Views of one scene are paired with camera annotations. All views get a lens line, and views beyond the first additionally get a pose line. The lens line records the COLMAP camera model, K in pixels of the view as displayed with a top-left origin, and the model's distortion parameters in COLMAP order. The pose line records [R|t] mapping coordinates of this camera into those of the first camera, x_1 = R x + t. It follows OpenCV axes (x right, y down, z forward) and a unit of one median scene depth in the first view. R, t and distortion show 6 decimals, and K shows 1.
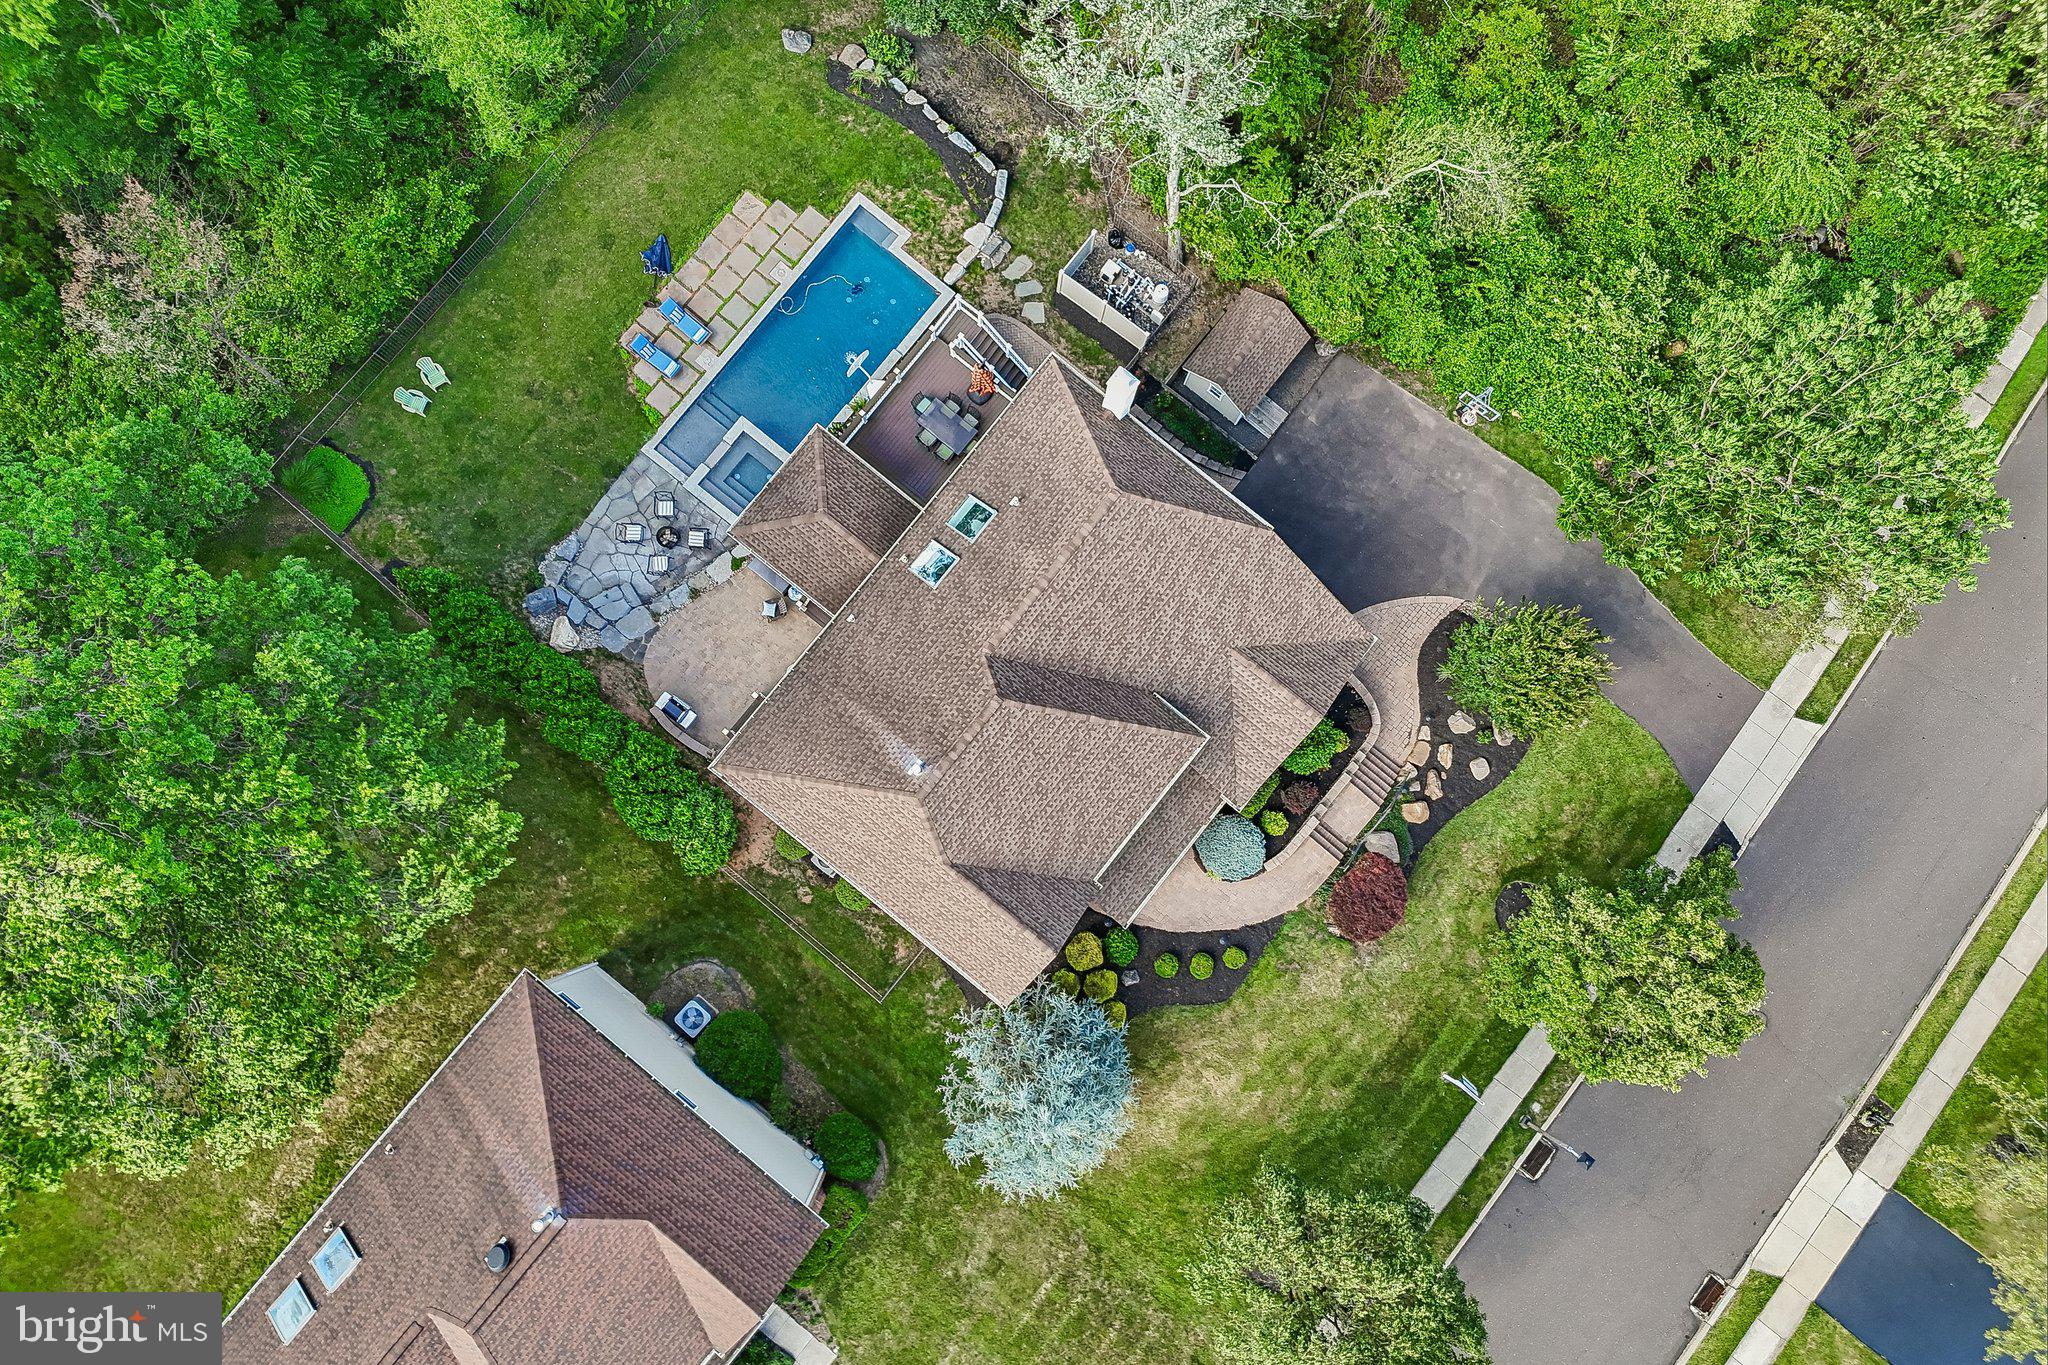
lens RADIAL K [[1423.7, 0, 1026.5], [0, 1423.7, 697.6], [0, 0, 1]] dist [0.094745, -0.131163]
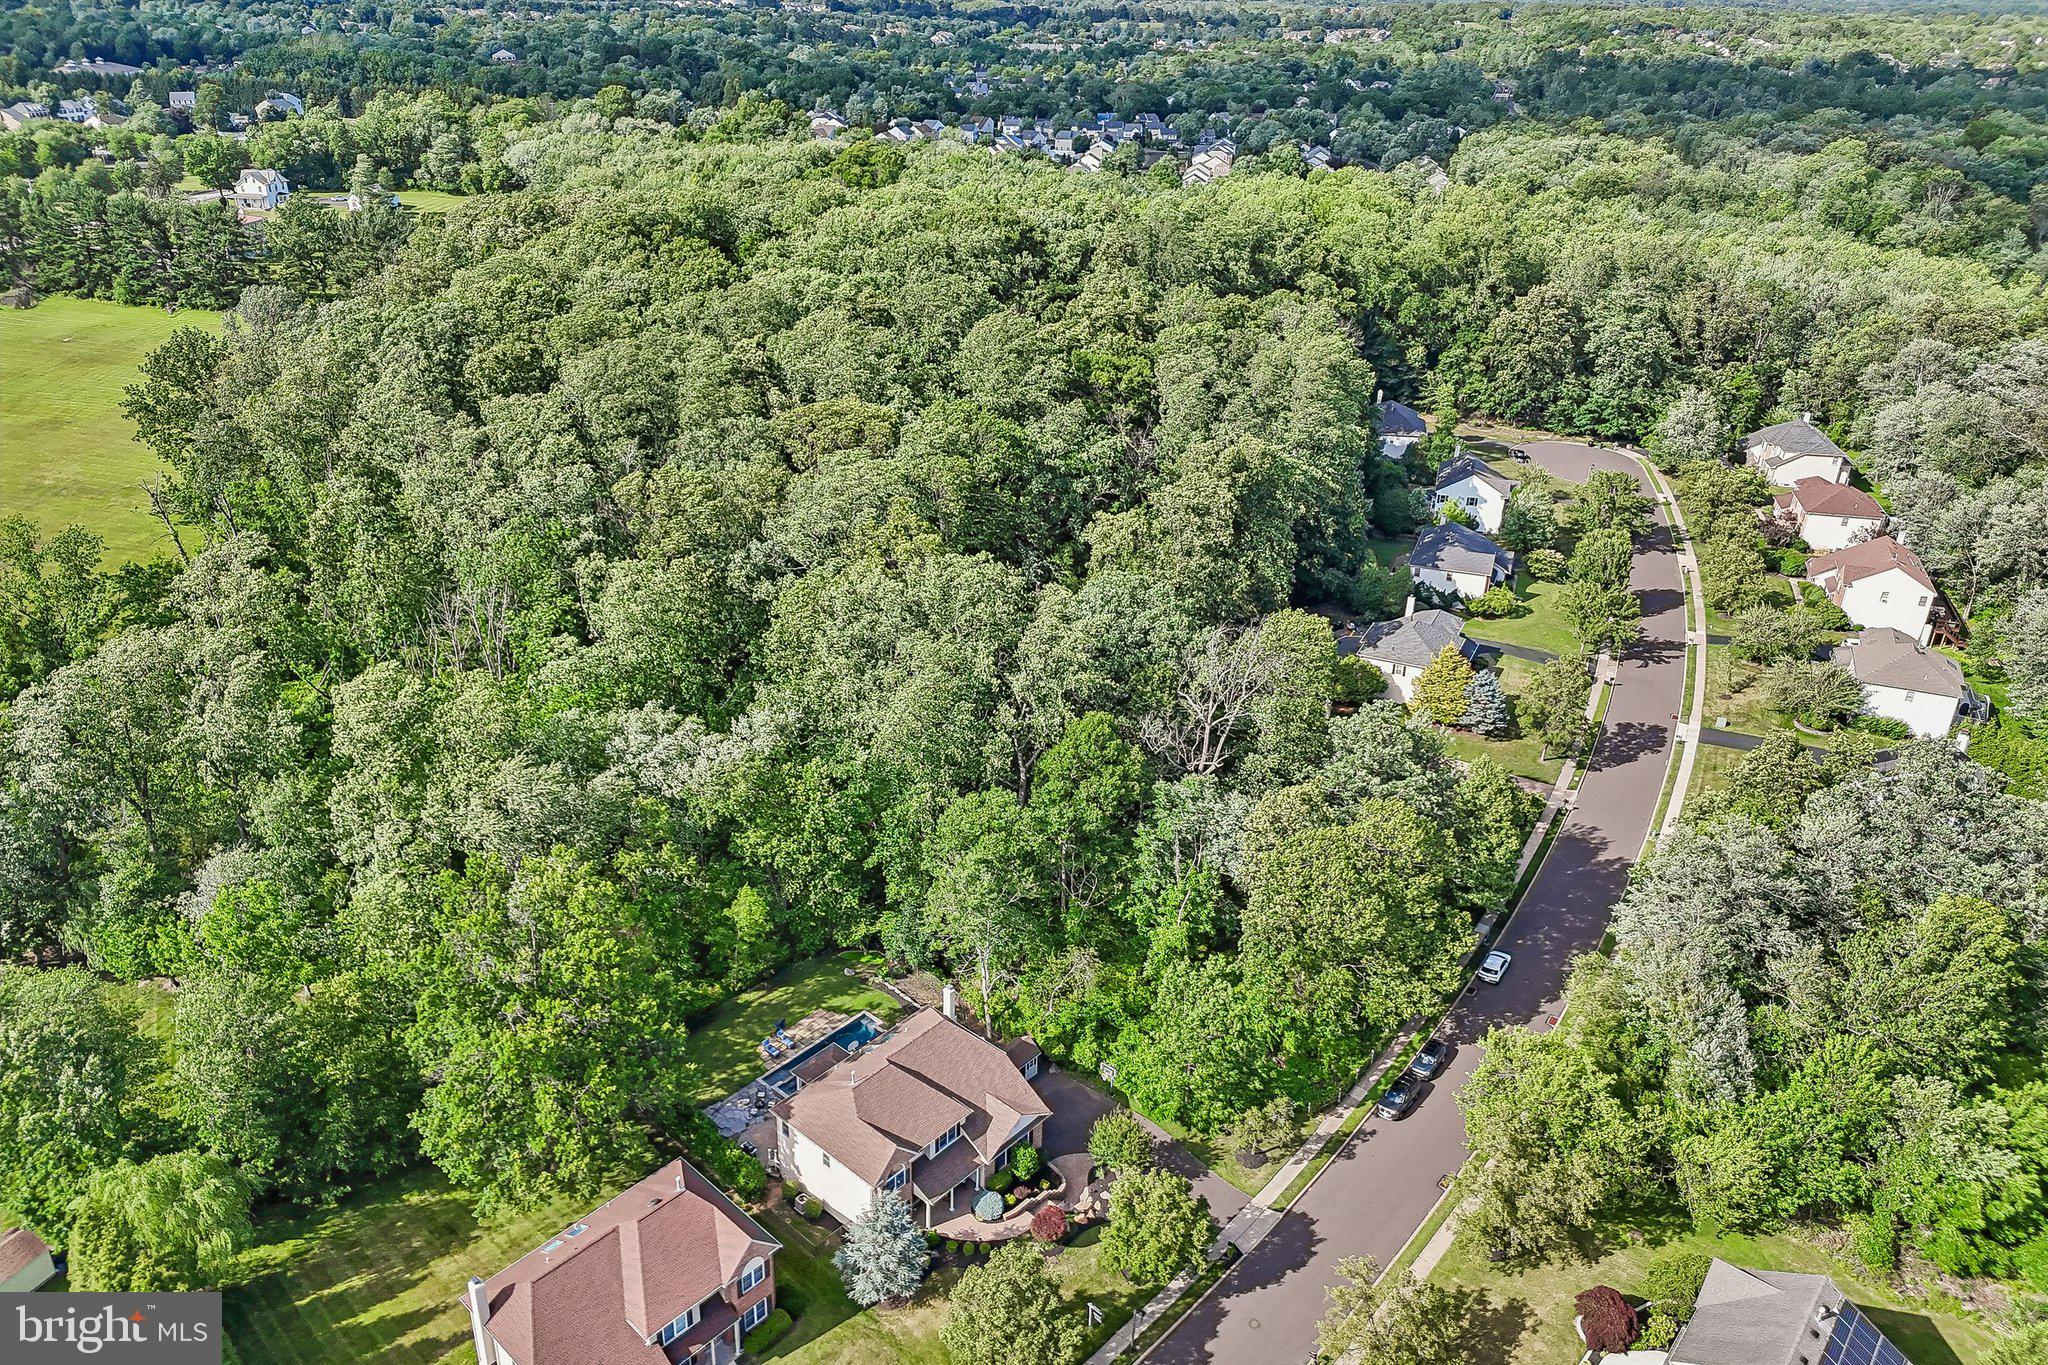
lens RADIAL K [[1496.6, 0, 1023.4], [0, 1496.6, 569.5], [0, 0, 1]] dist [0.000264, 0.056016]
pose [[0.998429, 0.025744, -0.049772, 0.270245], [-0.056035, 0.459491, -0.886413, 1.597386], [0.000049, 0.887809, 0.460211, -0.871425]]
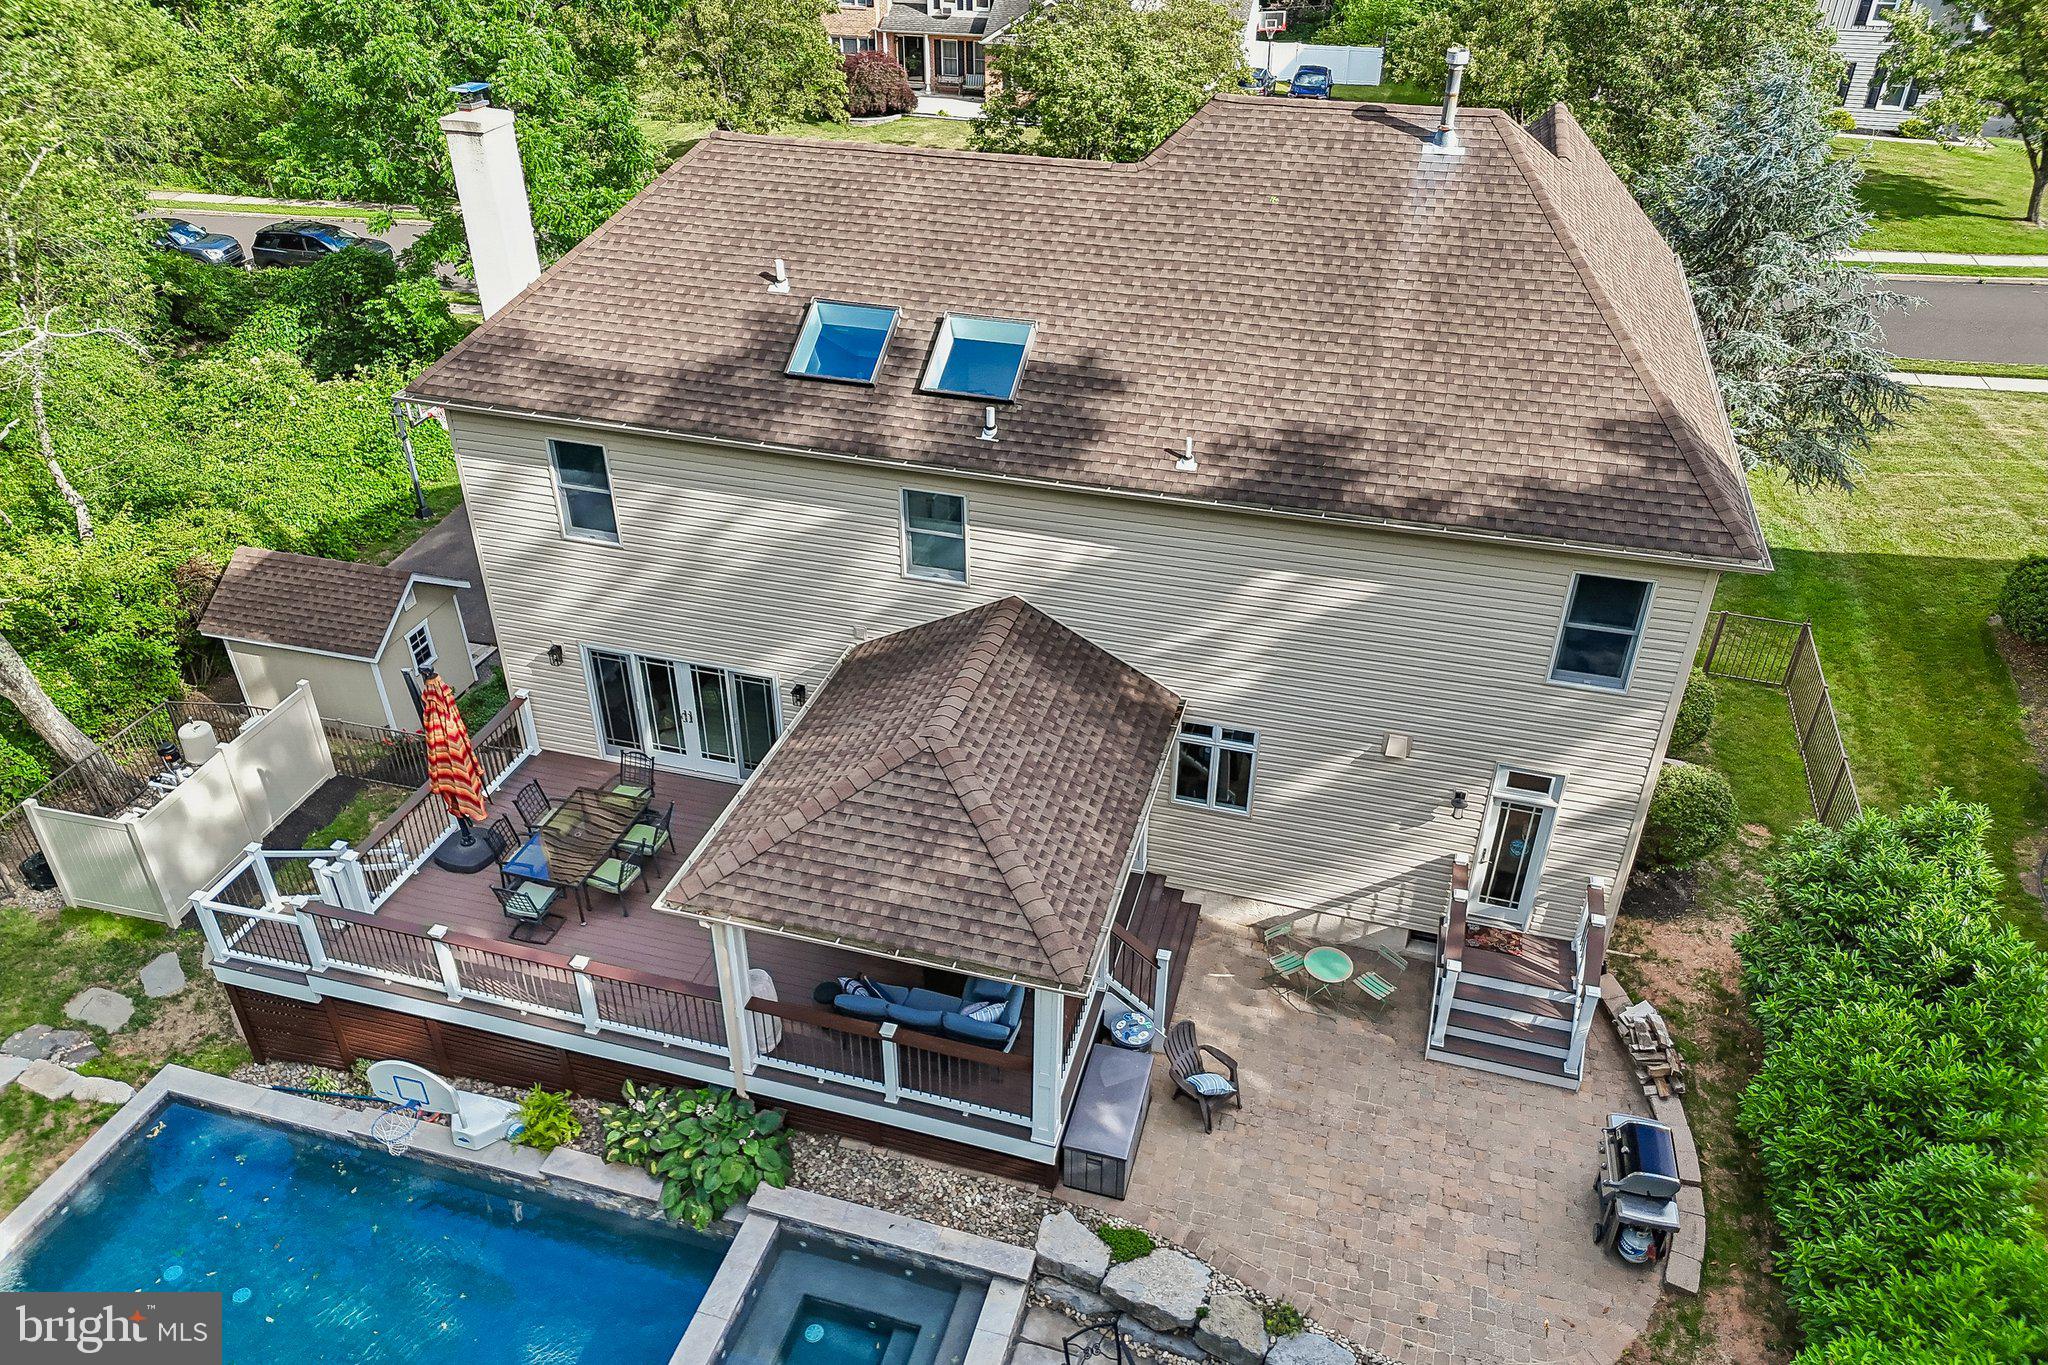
lens RADIAL K [[1441.9, 0, 1019.2], [0, 1441.9, 673.4], [0, 0, 1]] dist [0.079235, -0.077803]
pose [[-0.384586, -0.510702, 0.768946, -0.367837], [0.918942, -0.132939, 0.371313, -0.213333], [-0.087408, 0.849418, 0.520431, 0.716709]]
